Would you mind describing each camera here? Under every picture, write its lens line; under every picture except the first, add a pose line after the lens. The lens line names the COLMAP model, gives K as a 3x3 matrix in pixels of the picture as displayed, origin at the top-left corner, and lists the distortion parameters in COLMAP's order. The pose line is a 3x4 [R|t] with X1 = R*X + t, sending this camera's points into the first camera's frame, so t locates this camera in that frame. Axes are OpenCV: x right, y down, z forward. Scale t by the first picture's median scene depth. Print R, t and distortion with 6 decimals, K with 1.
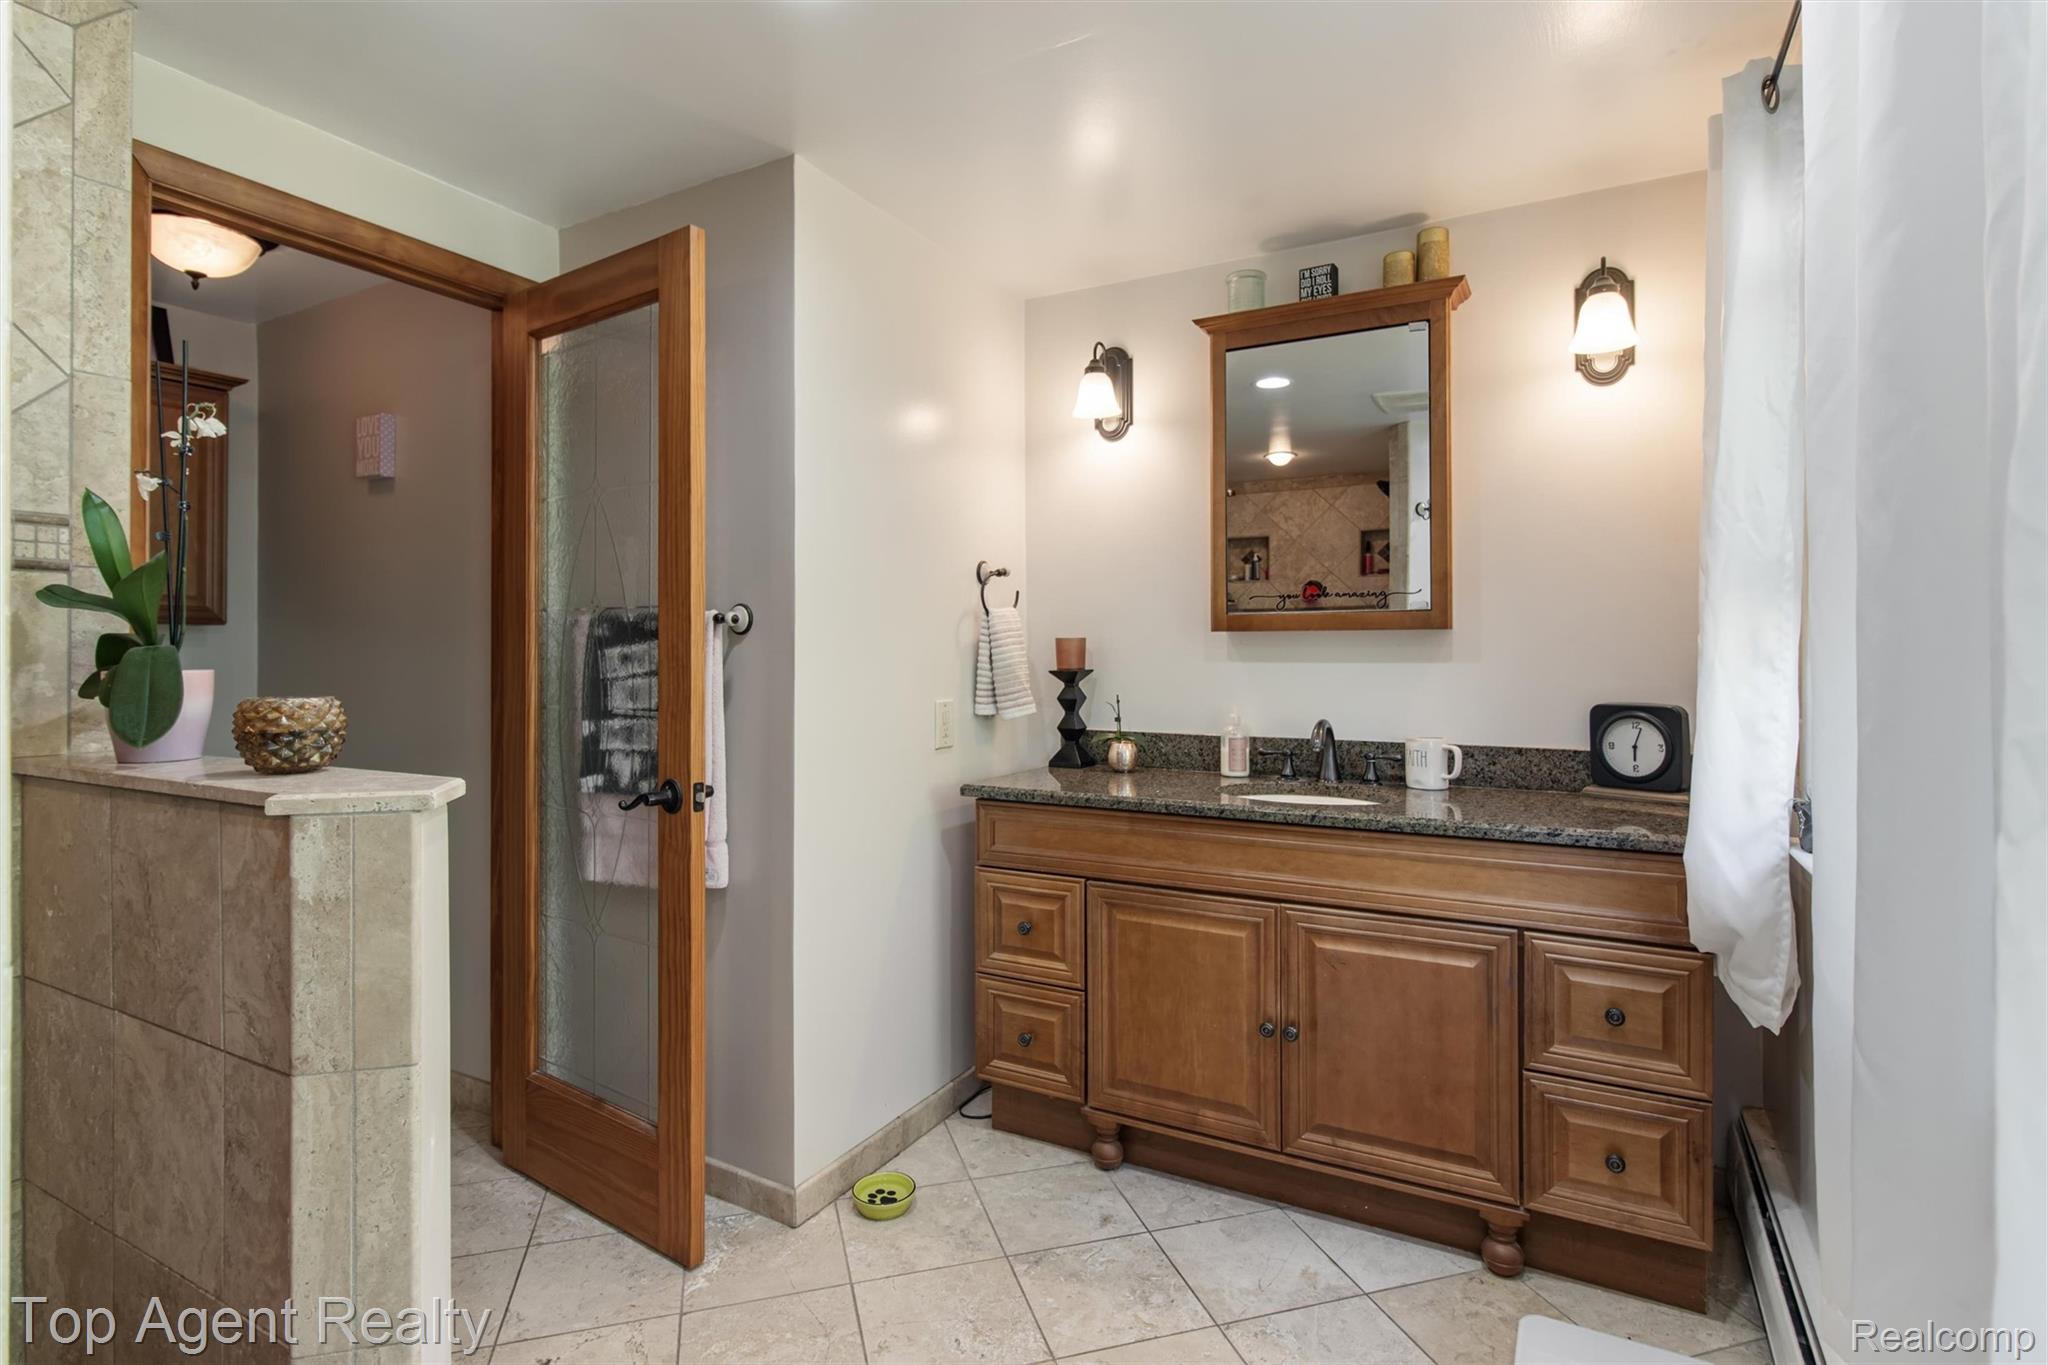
lens RADIAL K [[1020.3, 0, 1022.2], [0, 1020.3, 646.4], [0, 0, 1]] dist [0.001491, 0.000046]
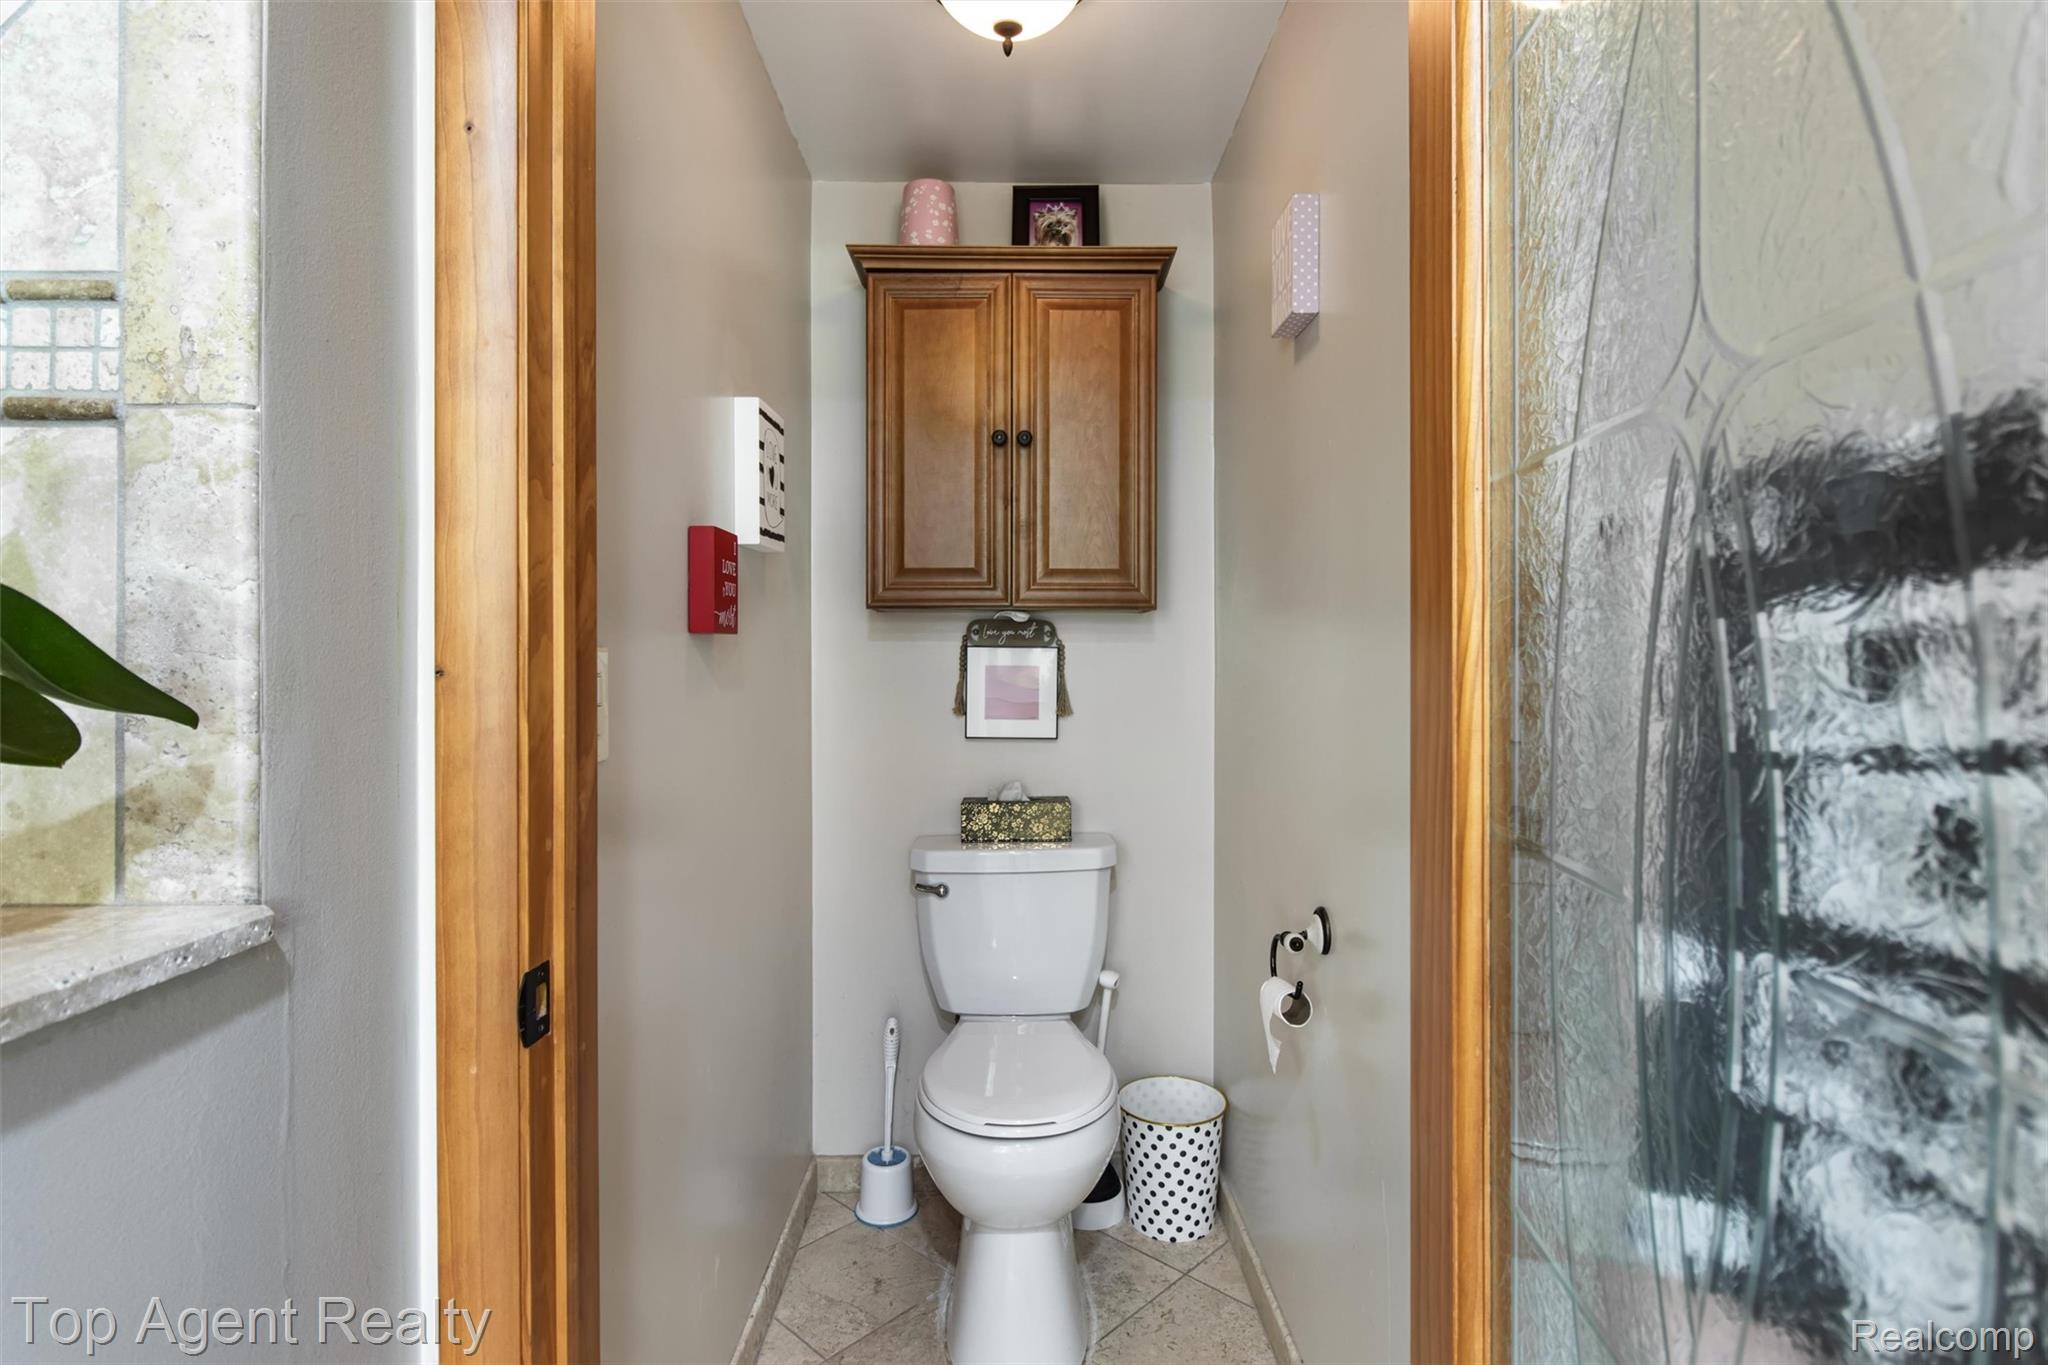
lens RADIAL K [[1020.3, 0, 1027.4], [0, 1020.3, 651.9], [0, 0, 1]] dist [0.001491, 0.000046]
pose [[0.504612, -0.005402, -0.863330, -0.434661], [0.004451, 0.999983, -0.003655, 0.015009], [0.863335, -0.001998, 0.504627, 1.092729]]
